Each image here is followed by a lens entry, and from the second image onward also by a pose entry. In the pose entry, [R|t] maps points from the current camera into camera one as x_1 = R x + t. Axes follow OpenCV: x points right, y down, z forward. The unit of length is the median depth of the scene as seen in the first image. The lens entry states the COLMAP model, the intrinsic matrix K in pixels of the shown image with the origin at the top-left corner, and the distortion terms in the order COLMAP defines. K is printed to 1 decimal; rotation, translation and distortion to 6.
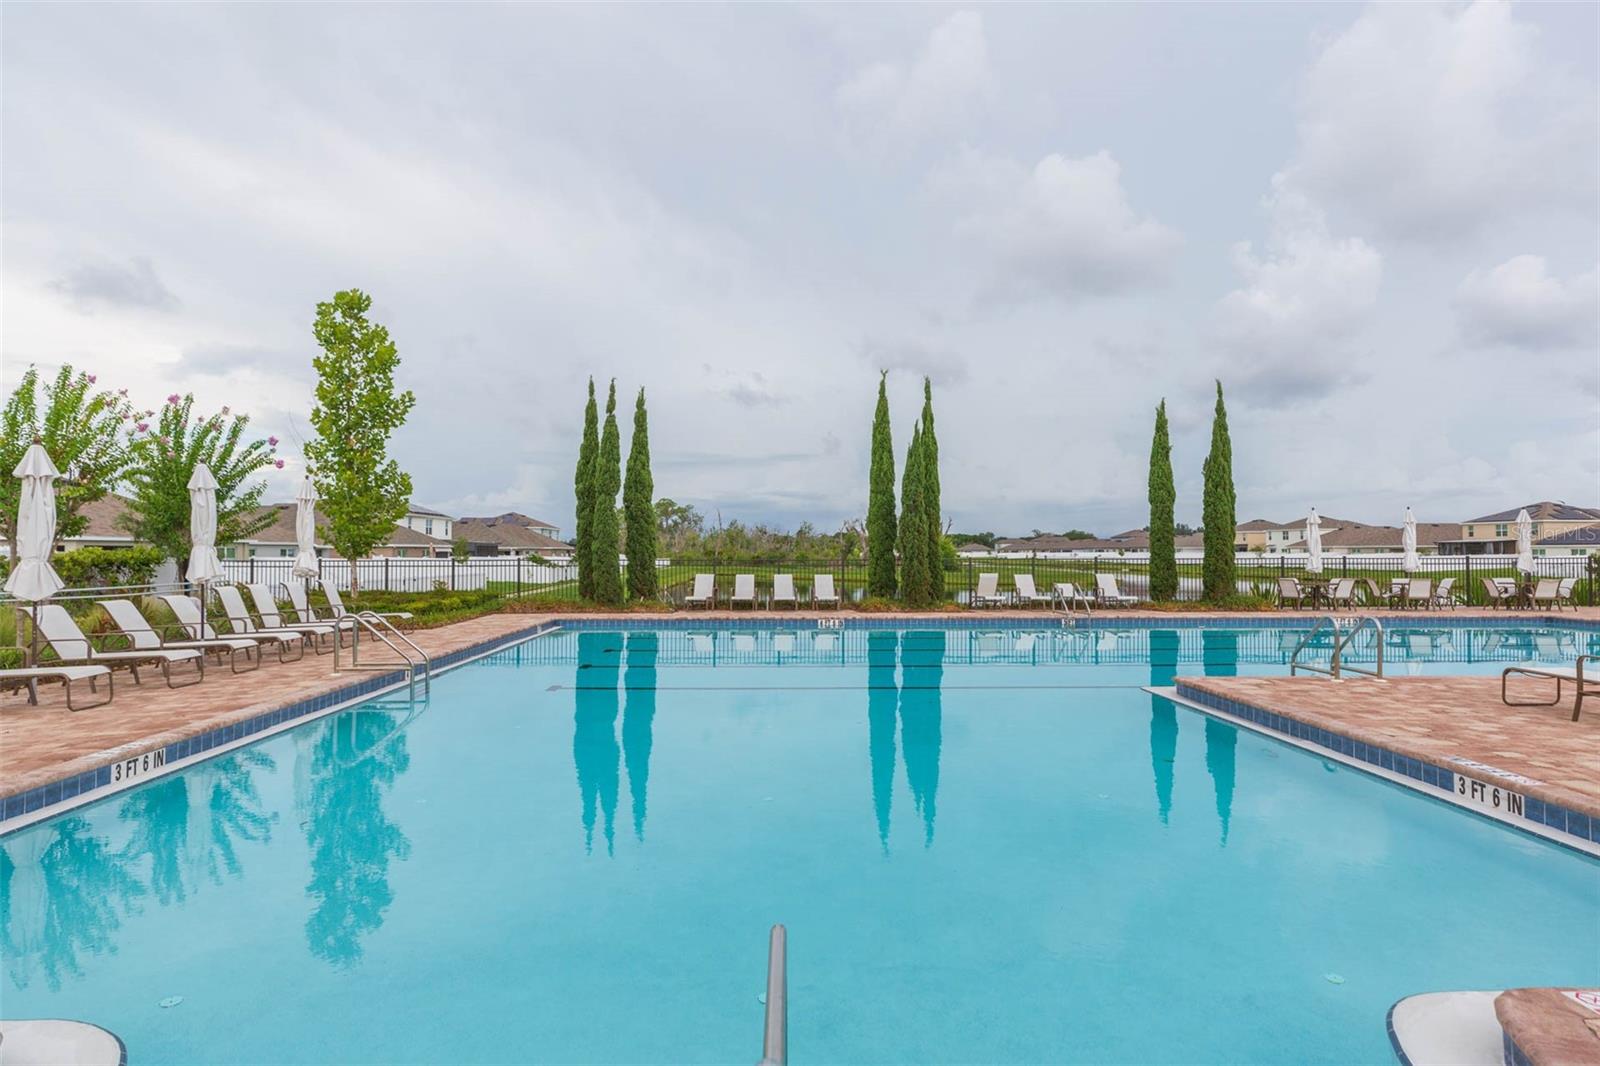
lens RADIAL K [[905.6, 0, 811.4], [0, 905.6, 529.3], [0, 0, 1]] dist [0.018674, 0.003096]
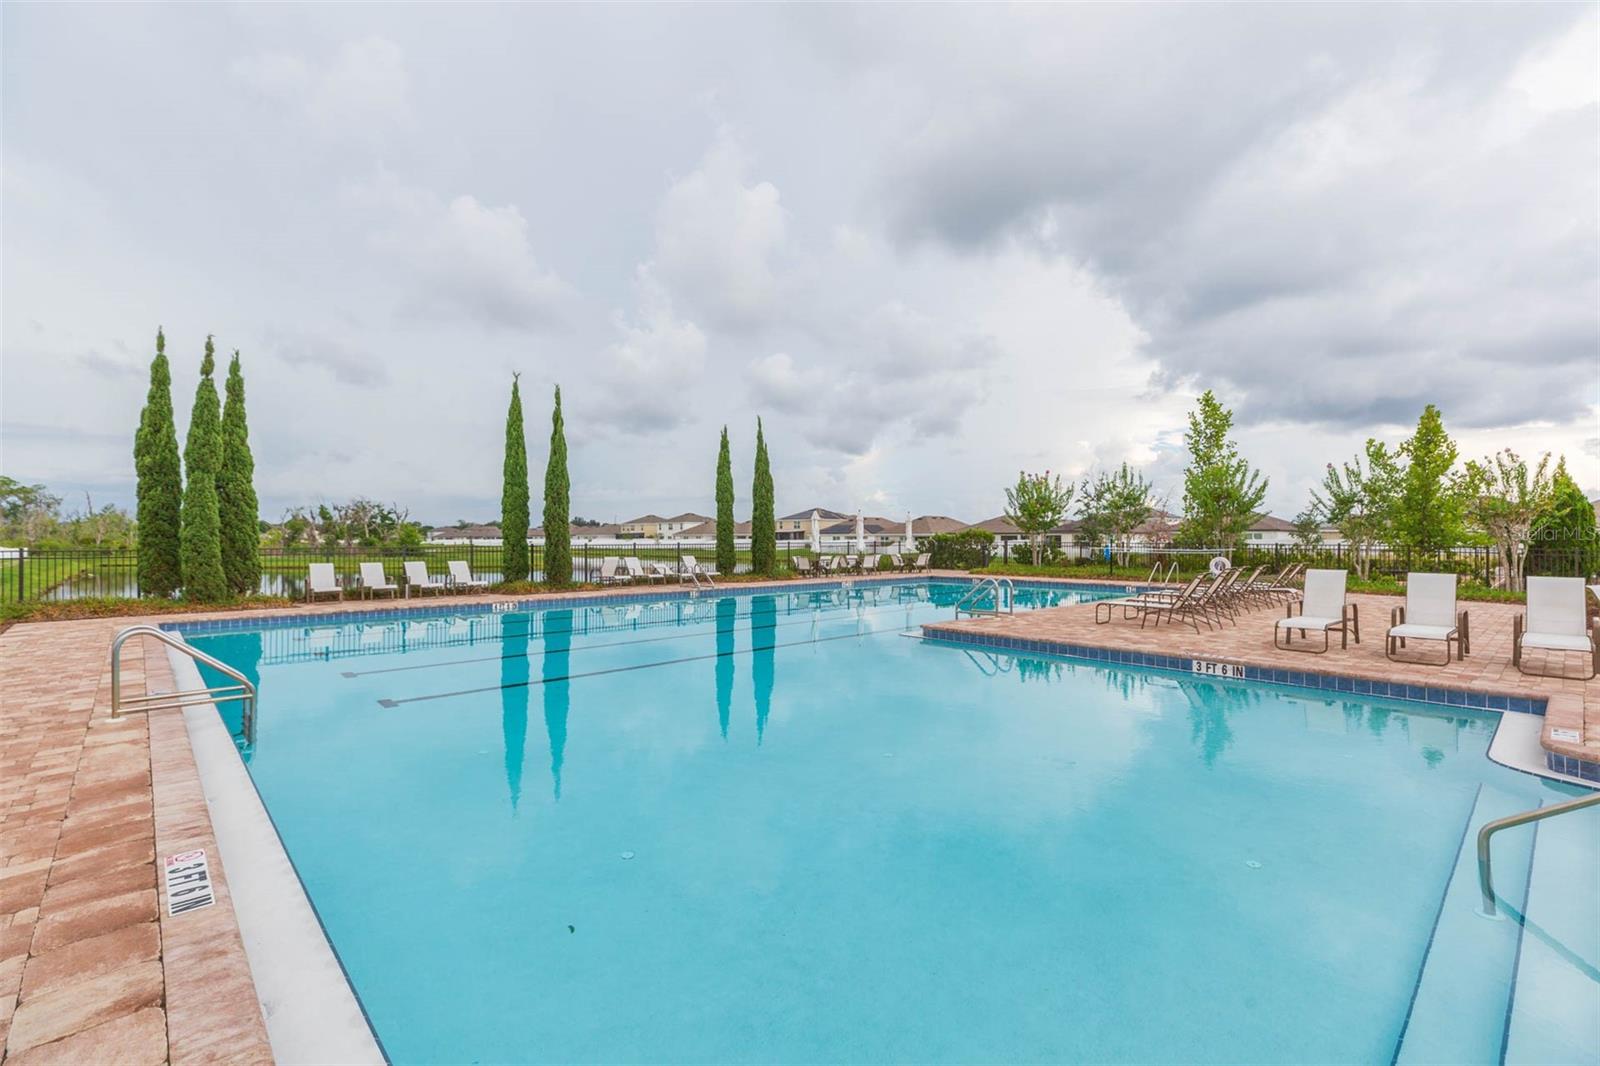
lens RADIAL K [[721.5, 0, 801.1], [0, 721.5, 540.3], [0, 0, 1]] dist [0.006231, -0.001000]
pose [[0.757052, -0.002700, 0.653349, -0.144046], [-0.014850, 0.999662, 0.021339, 0.001207], [-0.653186, -0.025857, 0.756756, 0.073815]]
